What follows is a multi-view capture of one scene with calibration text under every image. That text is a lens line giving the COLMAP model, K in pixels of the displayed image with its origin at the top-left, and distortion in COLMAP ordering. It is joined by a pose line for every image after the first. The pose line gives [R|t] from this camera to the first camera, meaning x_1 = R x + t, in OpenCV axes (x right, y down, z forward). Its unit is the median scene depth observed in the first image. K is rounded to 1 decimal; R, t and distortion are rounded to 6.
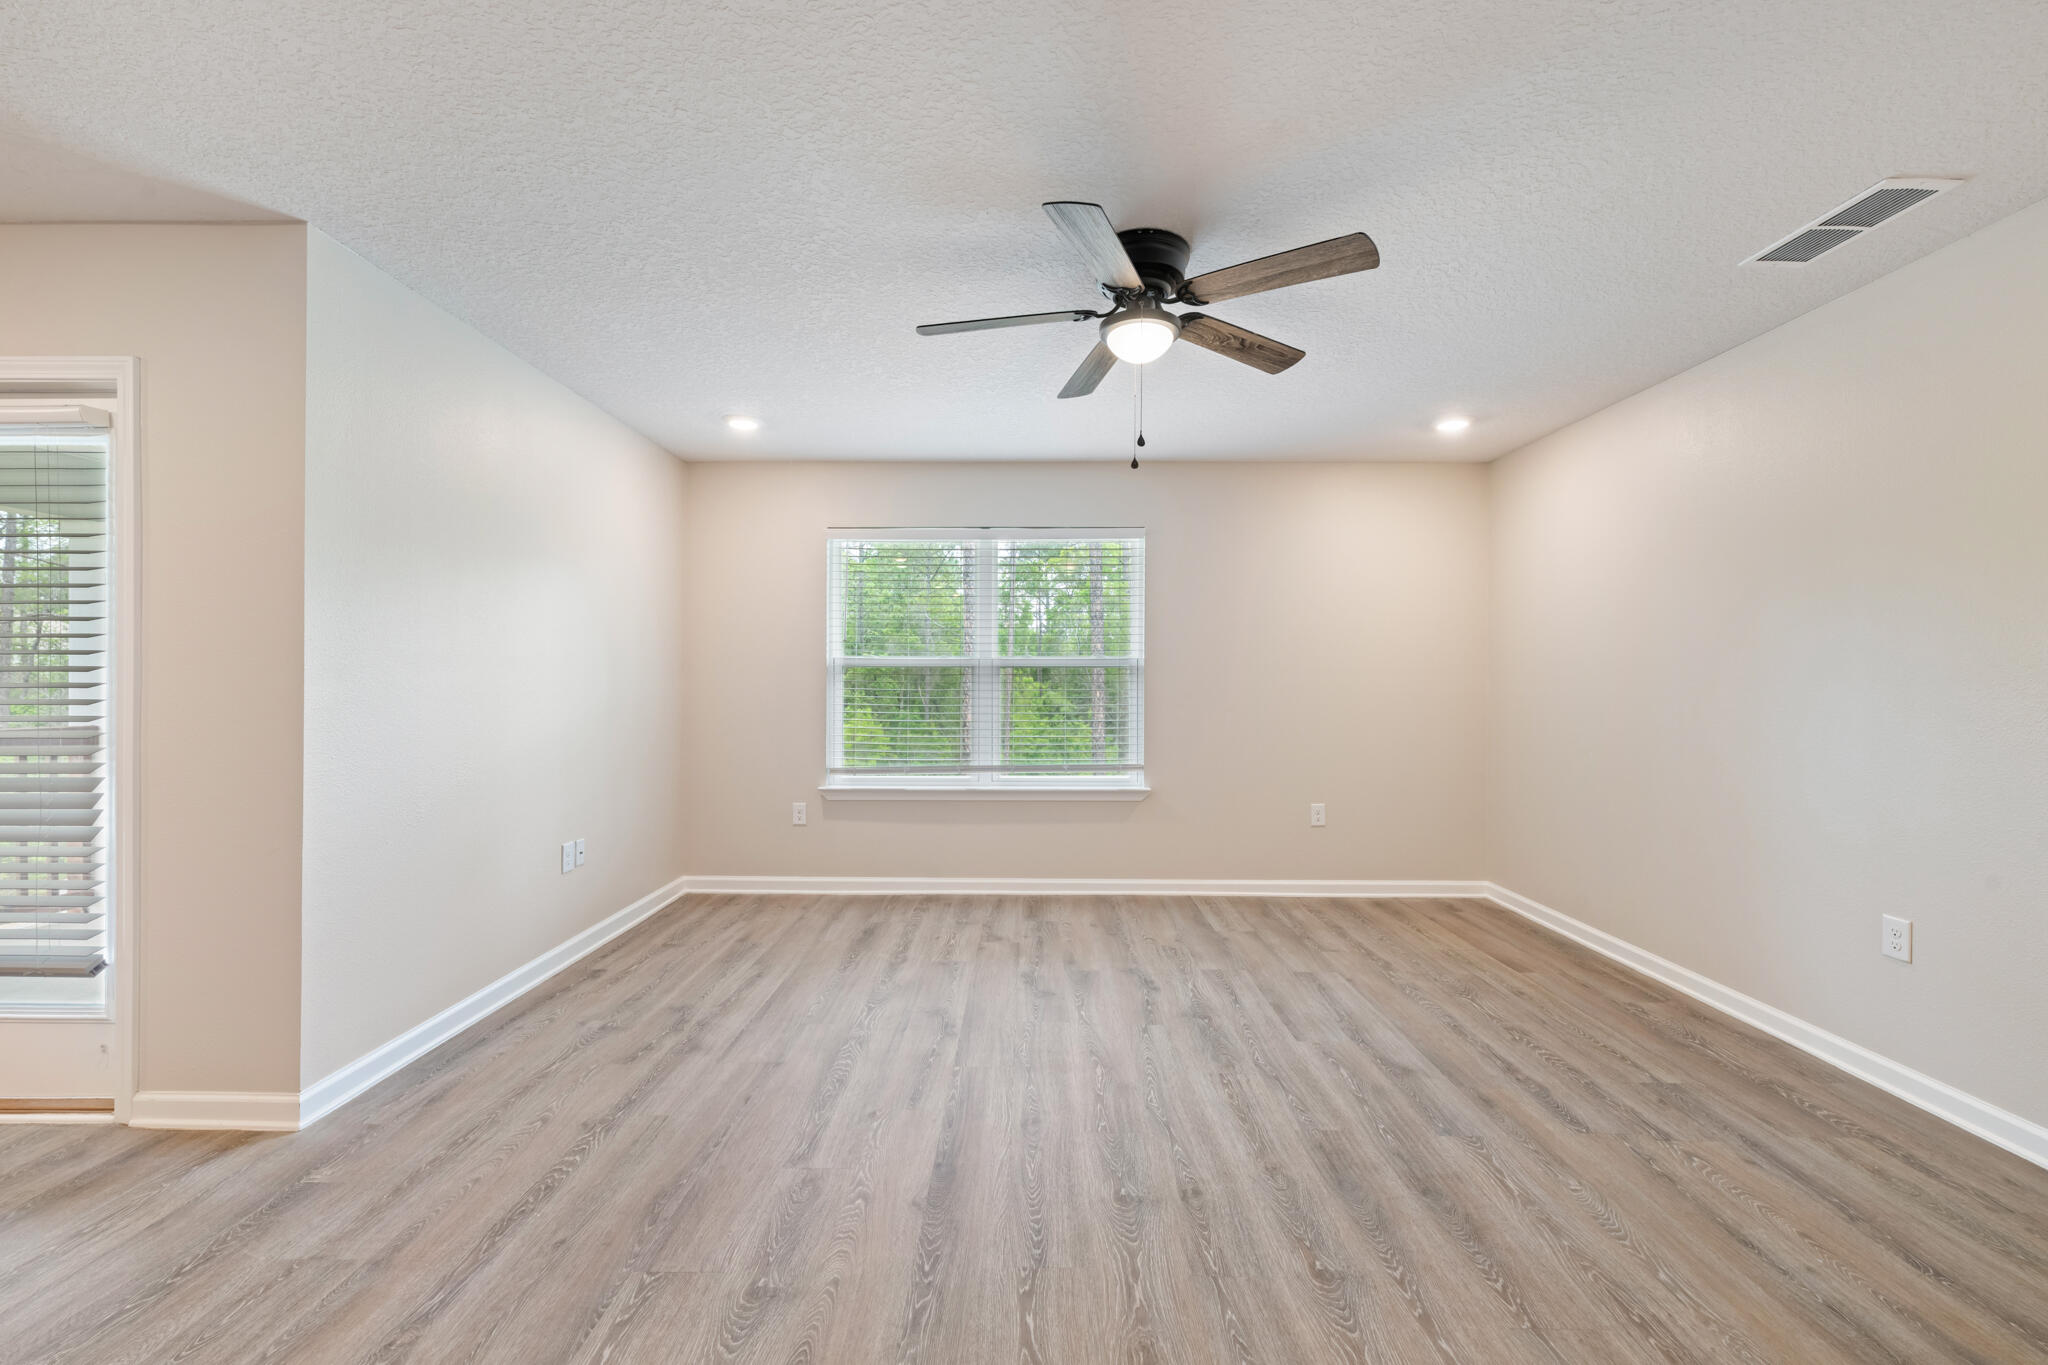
lens RADIAL K [[816.3, 0, 1024.0], [0, 816.3, 682.5], [0, 0, 1]] dist [-0.000130, -0.000036]
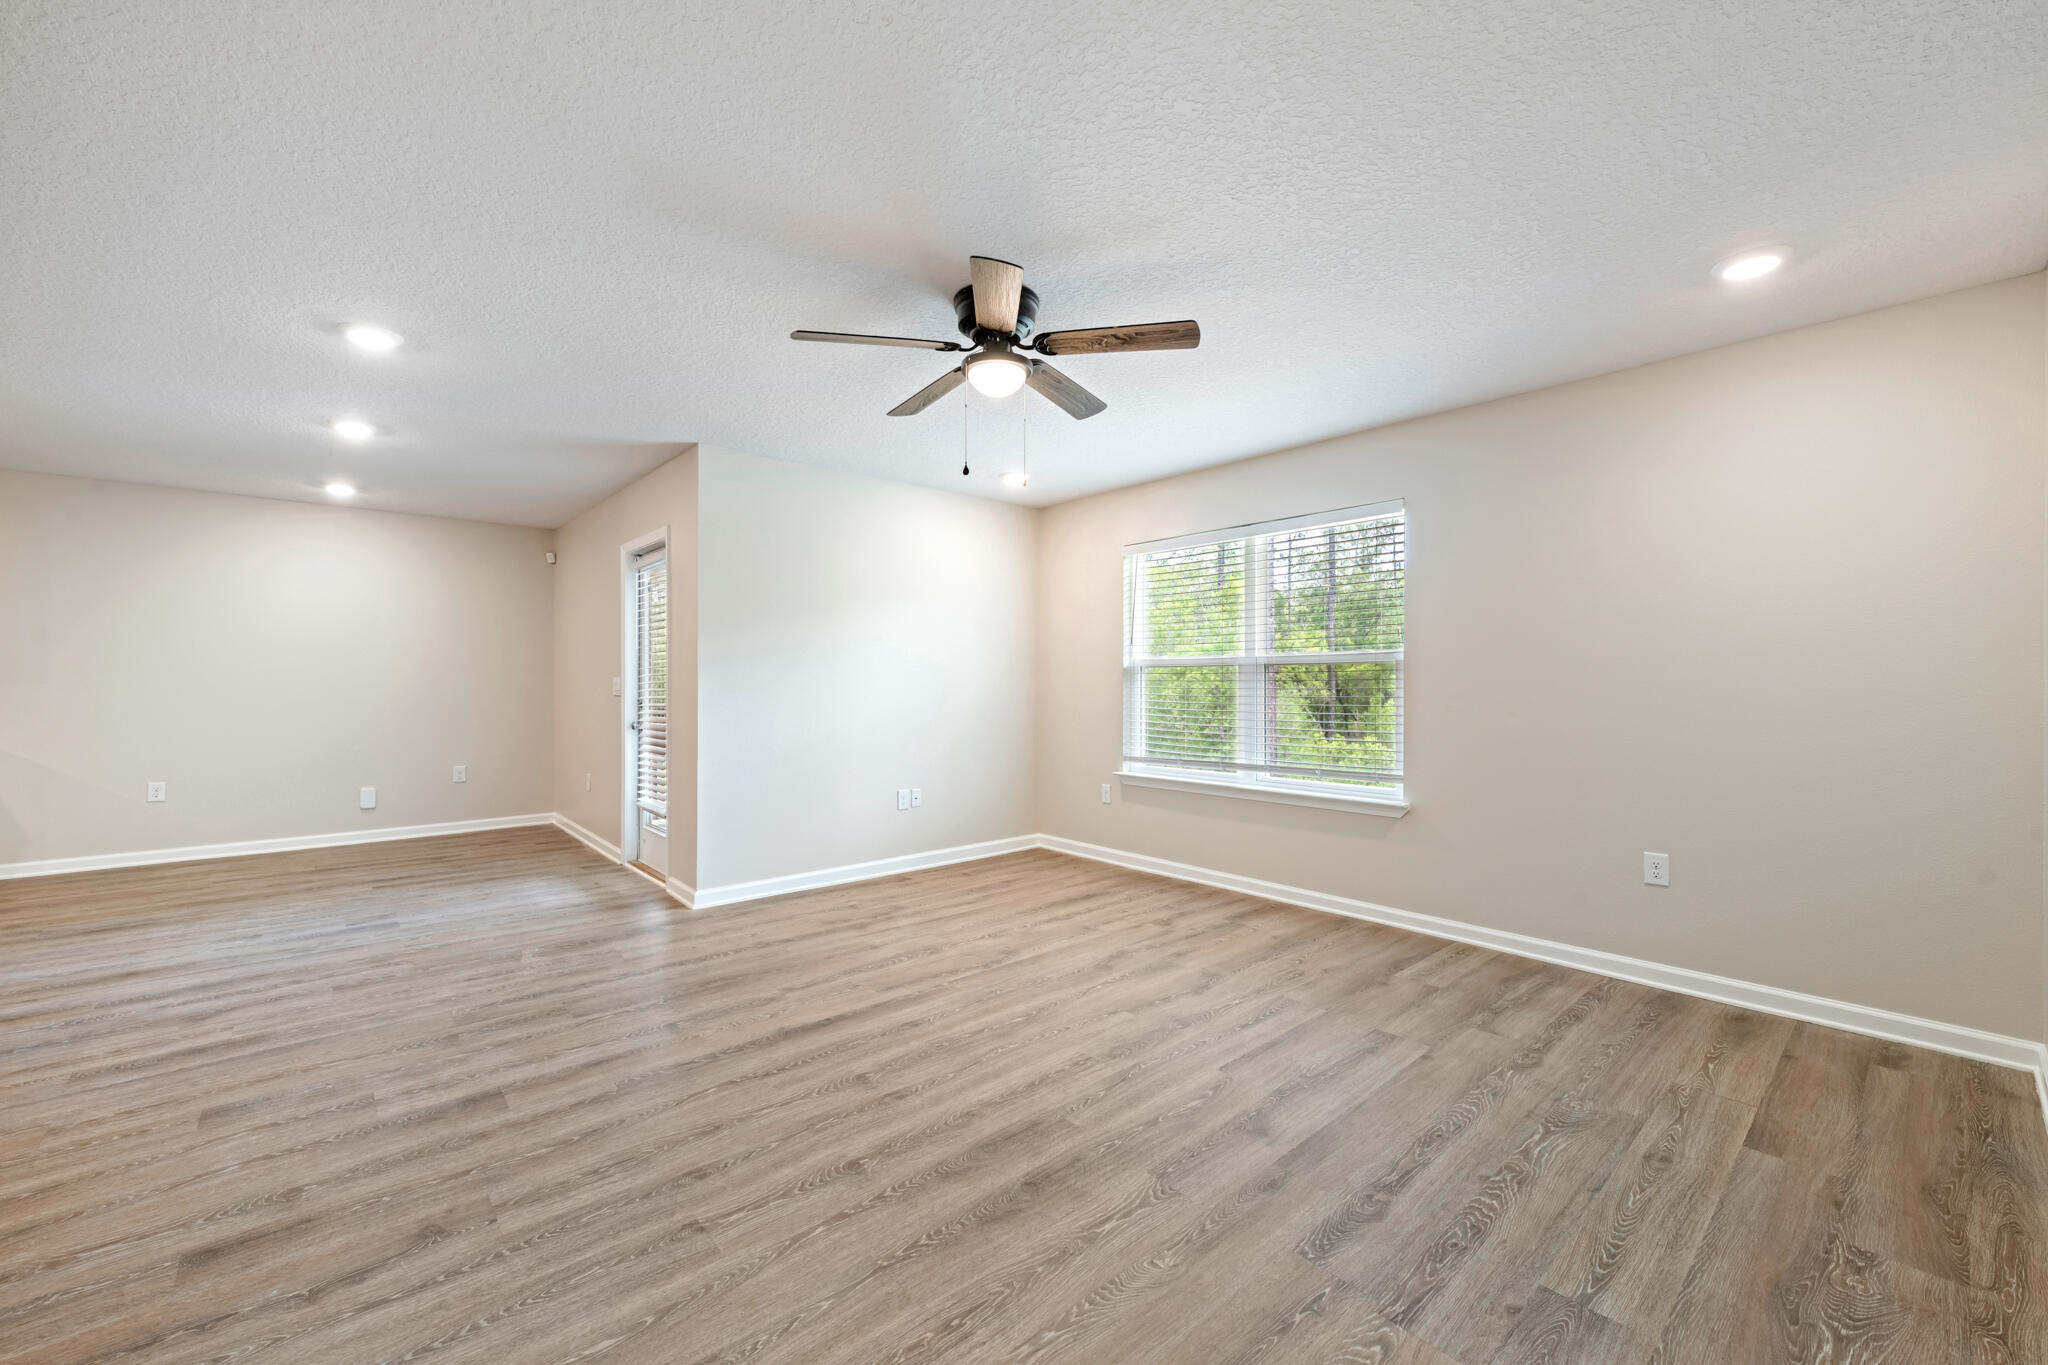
lens RADIAL K [[810.4, 0, 1022.5], [0, 810.4, 682.2], [0, 0, 1]] dist [0.000290, -0.000158]
pose [[0.667288, -0.003100, -0.744793, 0.751735], [0.000331, 0.999992, -0.003866, 0.008780], [0.744800, 0.002333, 0.667284, 0.202286]]
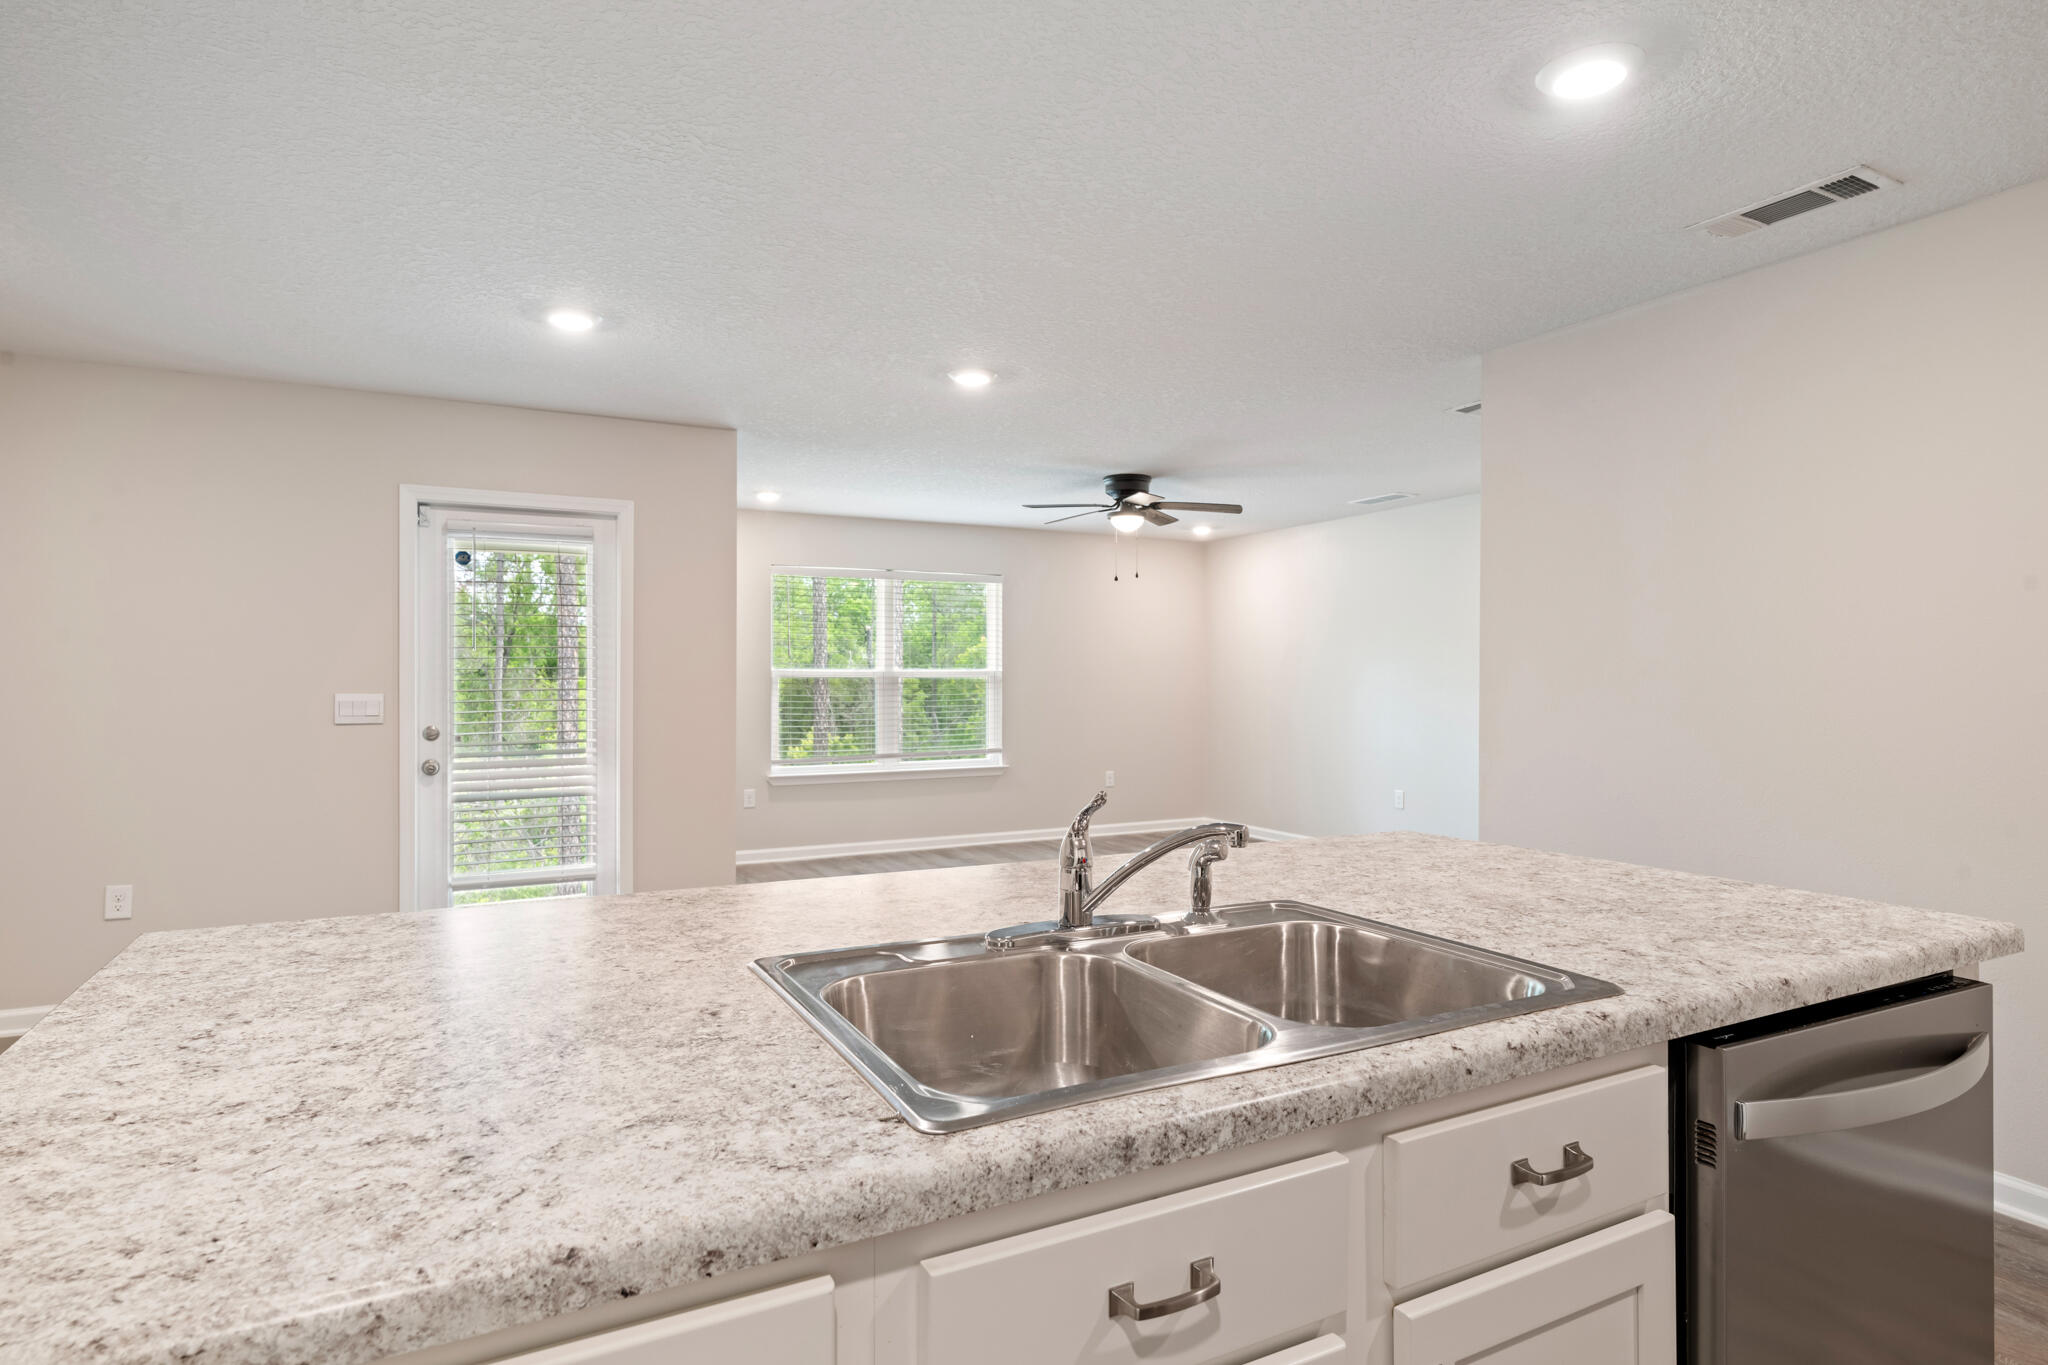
lens RADIAL K [[1096.1, 0, 1019.4], [0, 1096.1, 680.9], [0, 0, 1]] dist [0.000202, 0.000409]
pose [[0.881216, -0.005000, 0.472687, -1.021318], [0.004601, 0.999987, 0.002001, -0.023448], [-0.472691, 0.000411, 0.881228, -0.931667]]
